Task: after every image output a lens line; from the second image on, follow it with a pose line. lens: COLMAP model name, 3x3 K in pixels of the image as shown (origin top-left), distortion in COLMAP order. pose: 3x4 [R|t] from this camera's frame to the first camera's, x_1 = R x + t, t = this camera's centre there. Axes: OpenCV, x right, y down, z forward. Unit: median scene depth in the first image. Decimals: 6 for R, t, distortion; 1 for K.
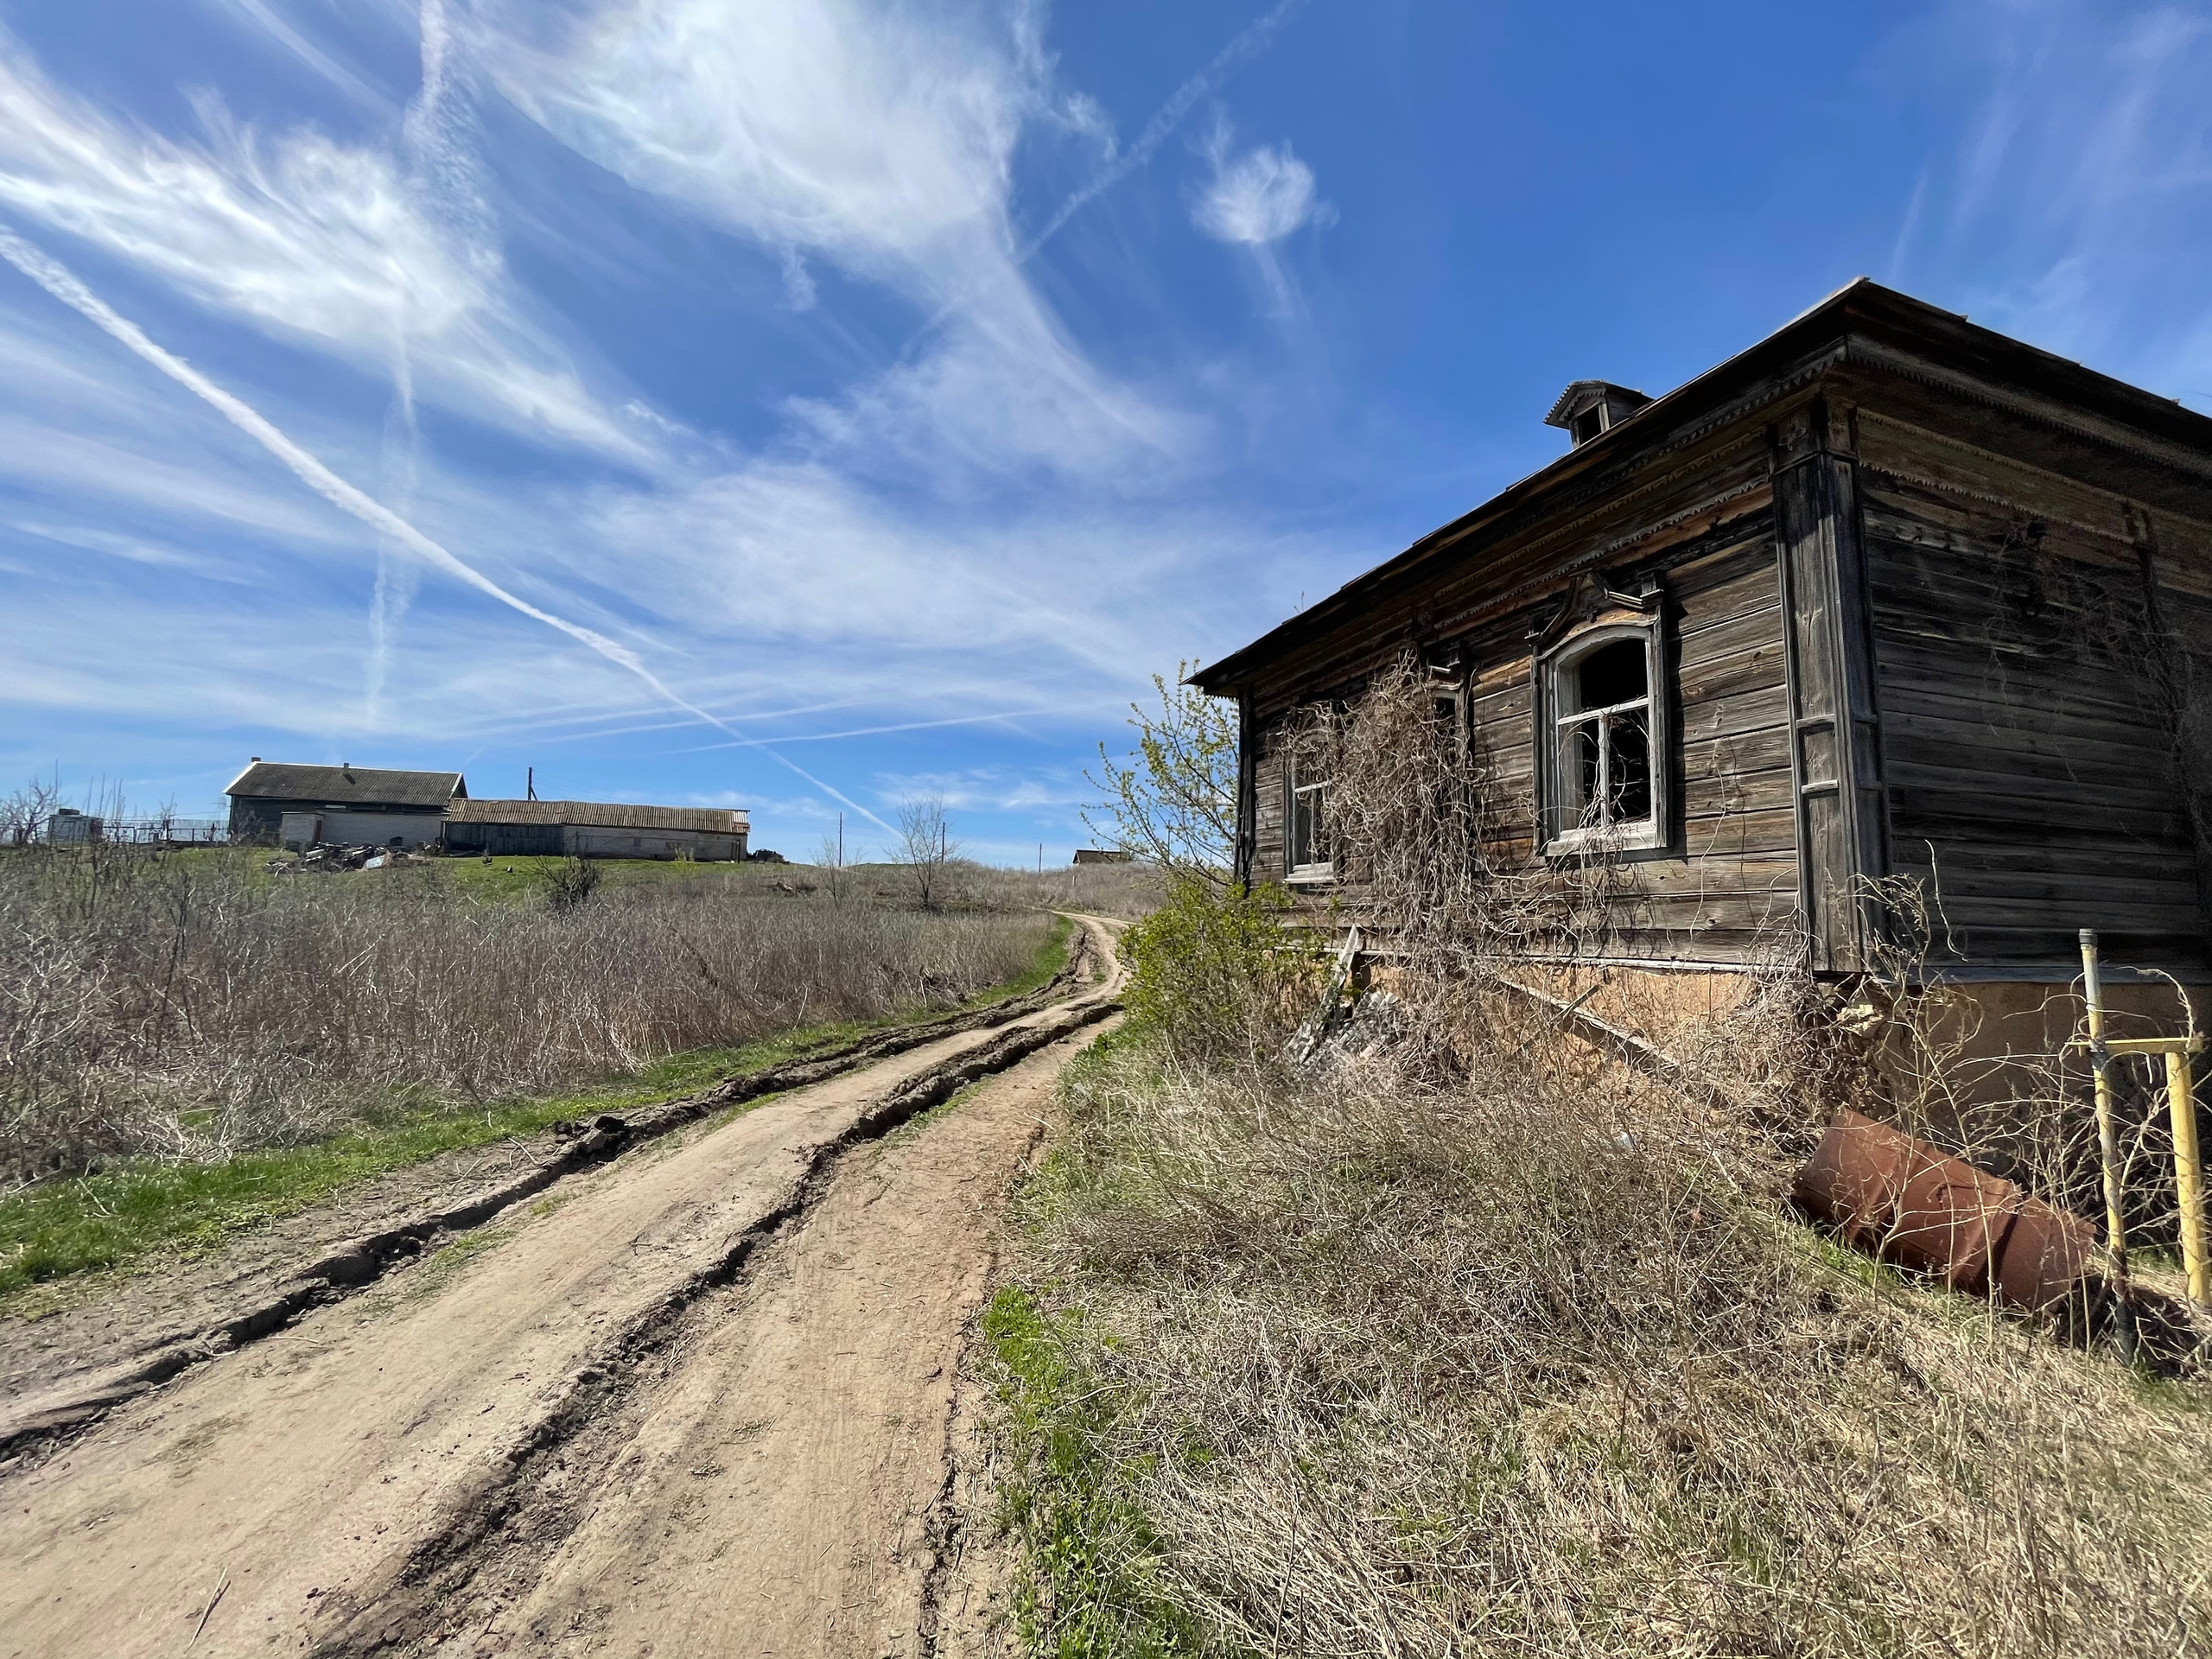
lens RADIAL K [[849.8, 0, 1106.0], [0, 849.8, 829.5], [0, 0, 1]] dist [0.001129, -0.000163]
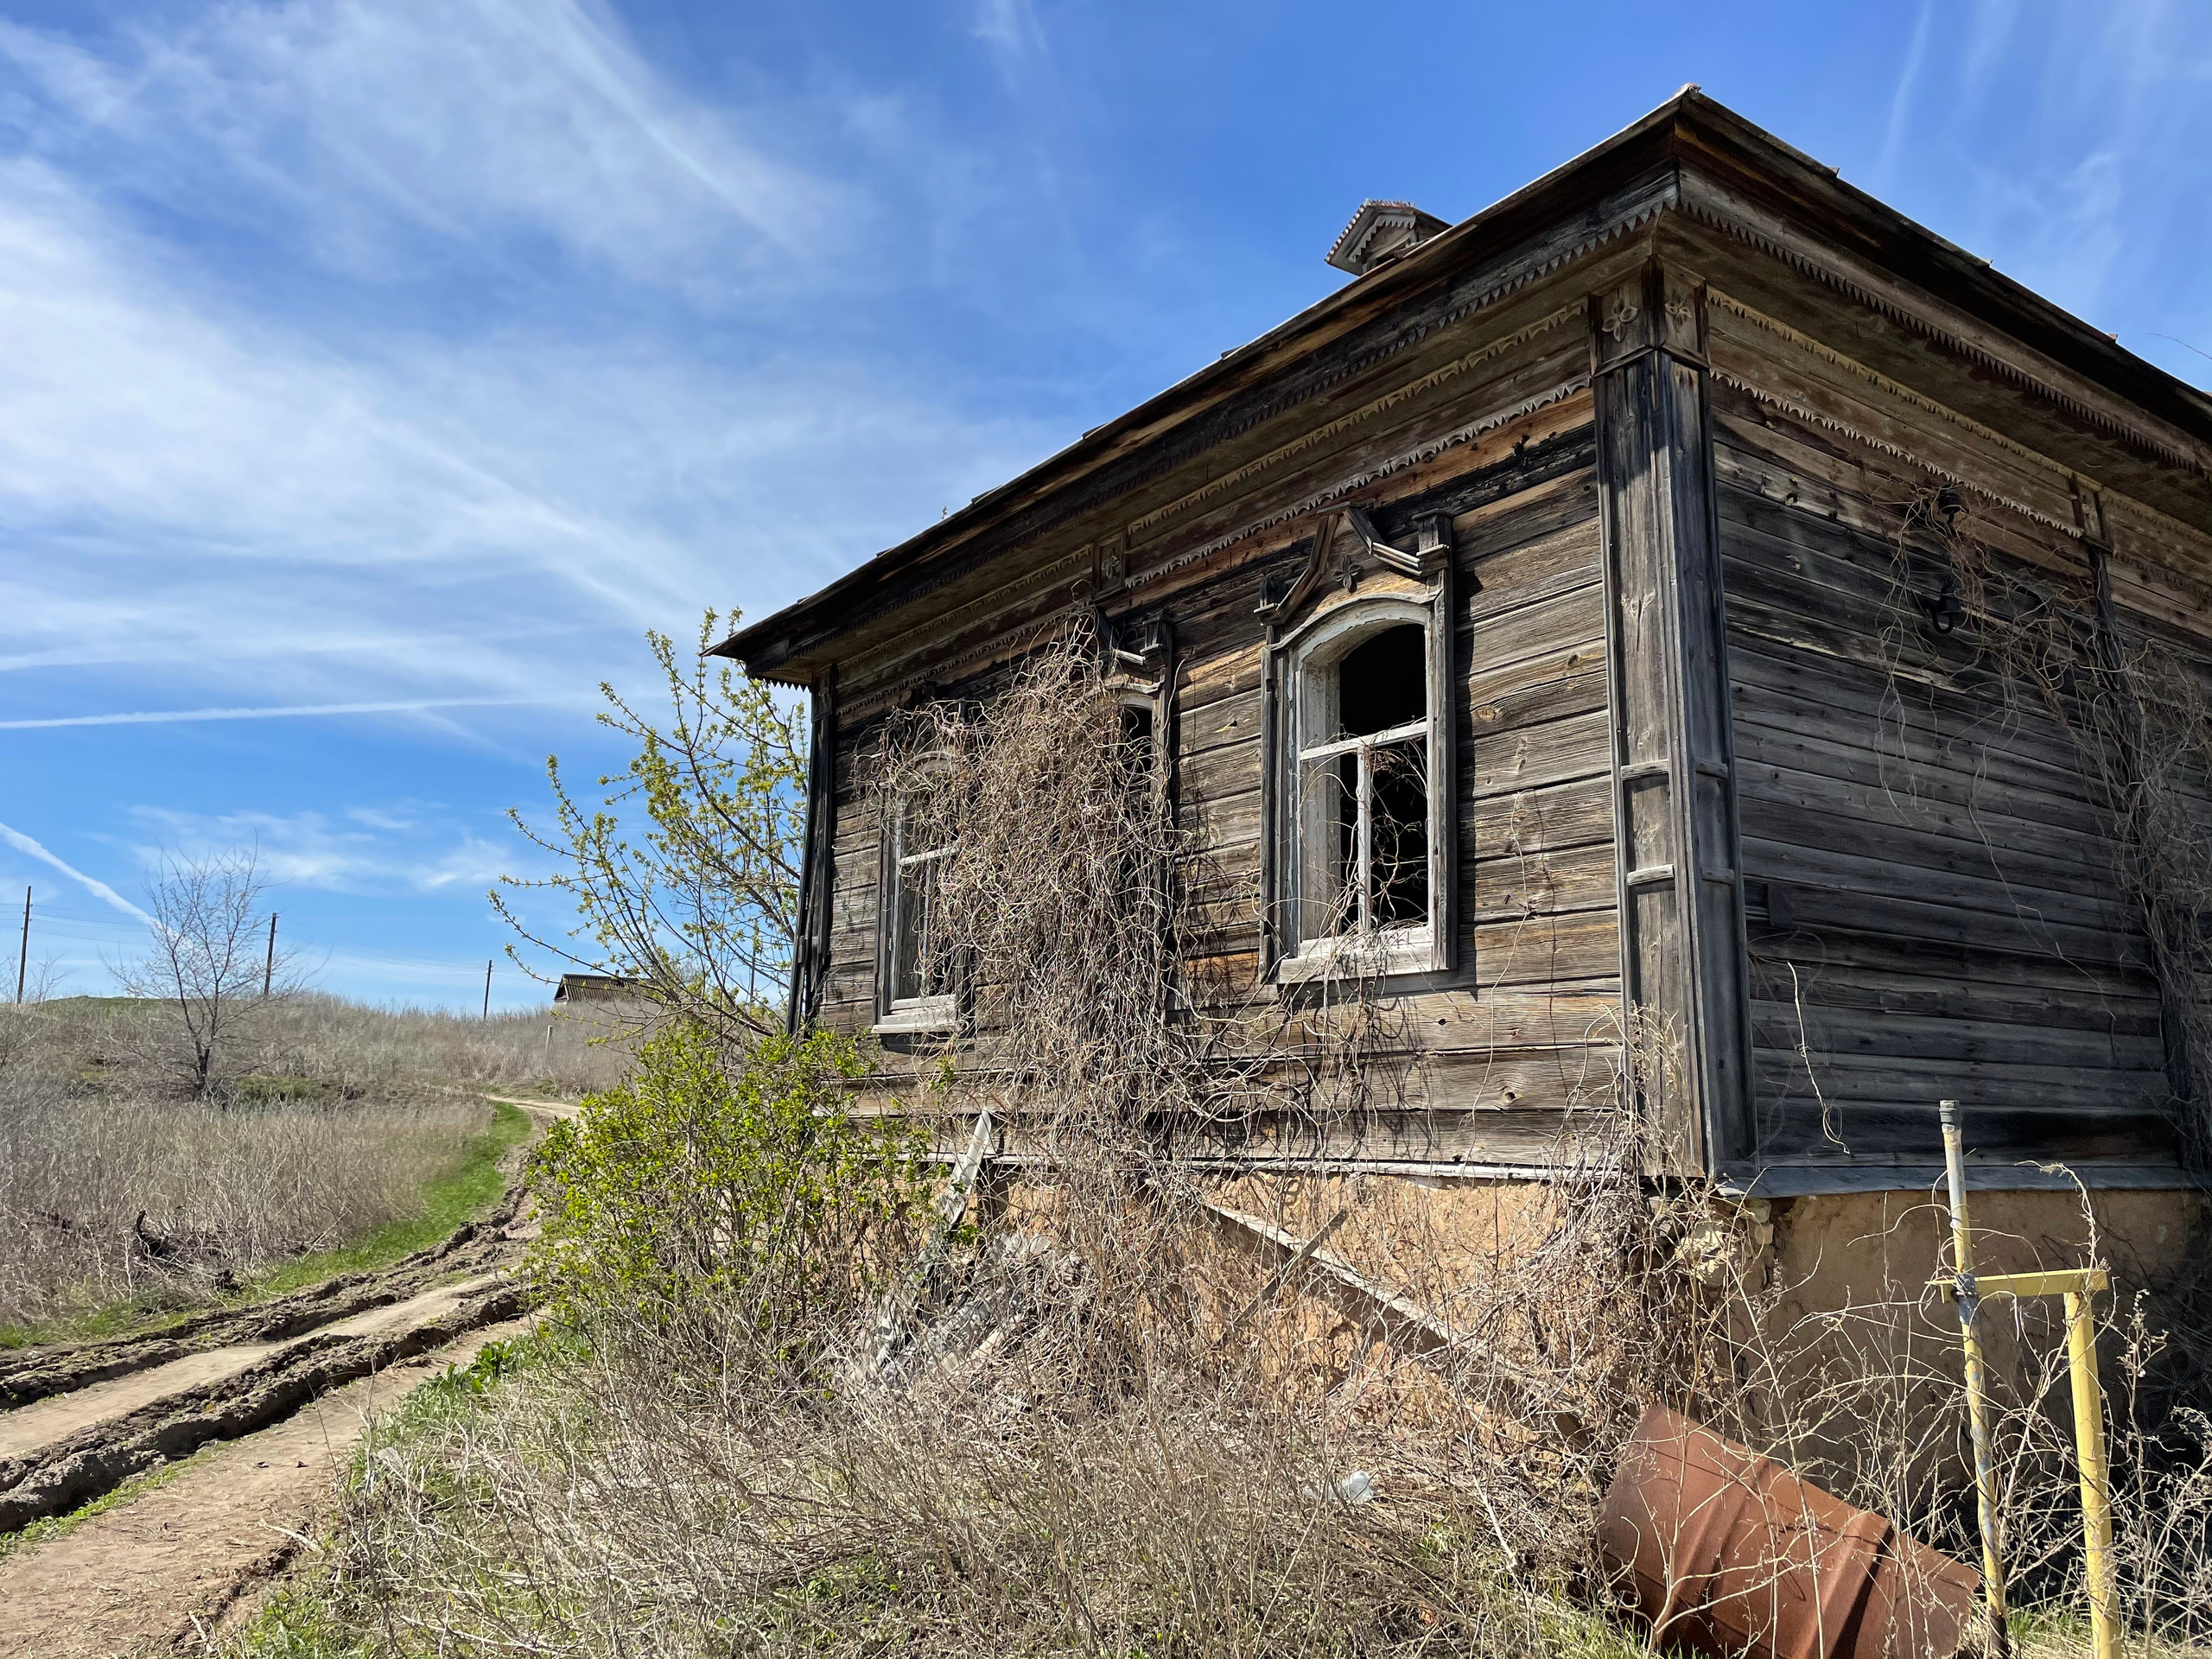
lens RADIAL K [[1562.8, 0, 1106.0], [0, 1562.8, 829.5], [0, 0, 1]] dist [0.088512, -0.095801]
pose [[0.963423, 0.041259, 0.264791, 0.122759], [-0.021813, 0.996872, -0.075962, 0.010500], [-0.267097, 0.067408, 0.961309, -0.002174]]
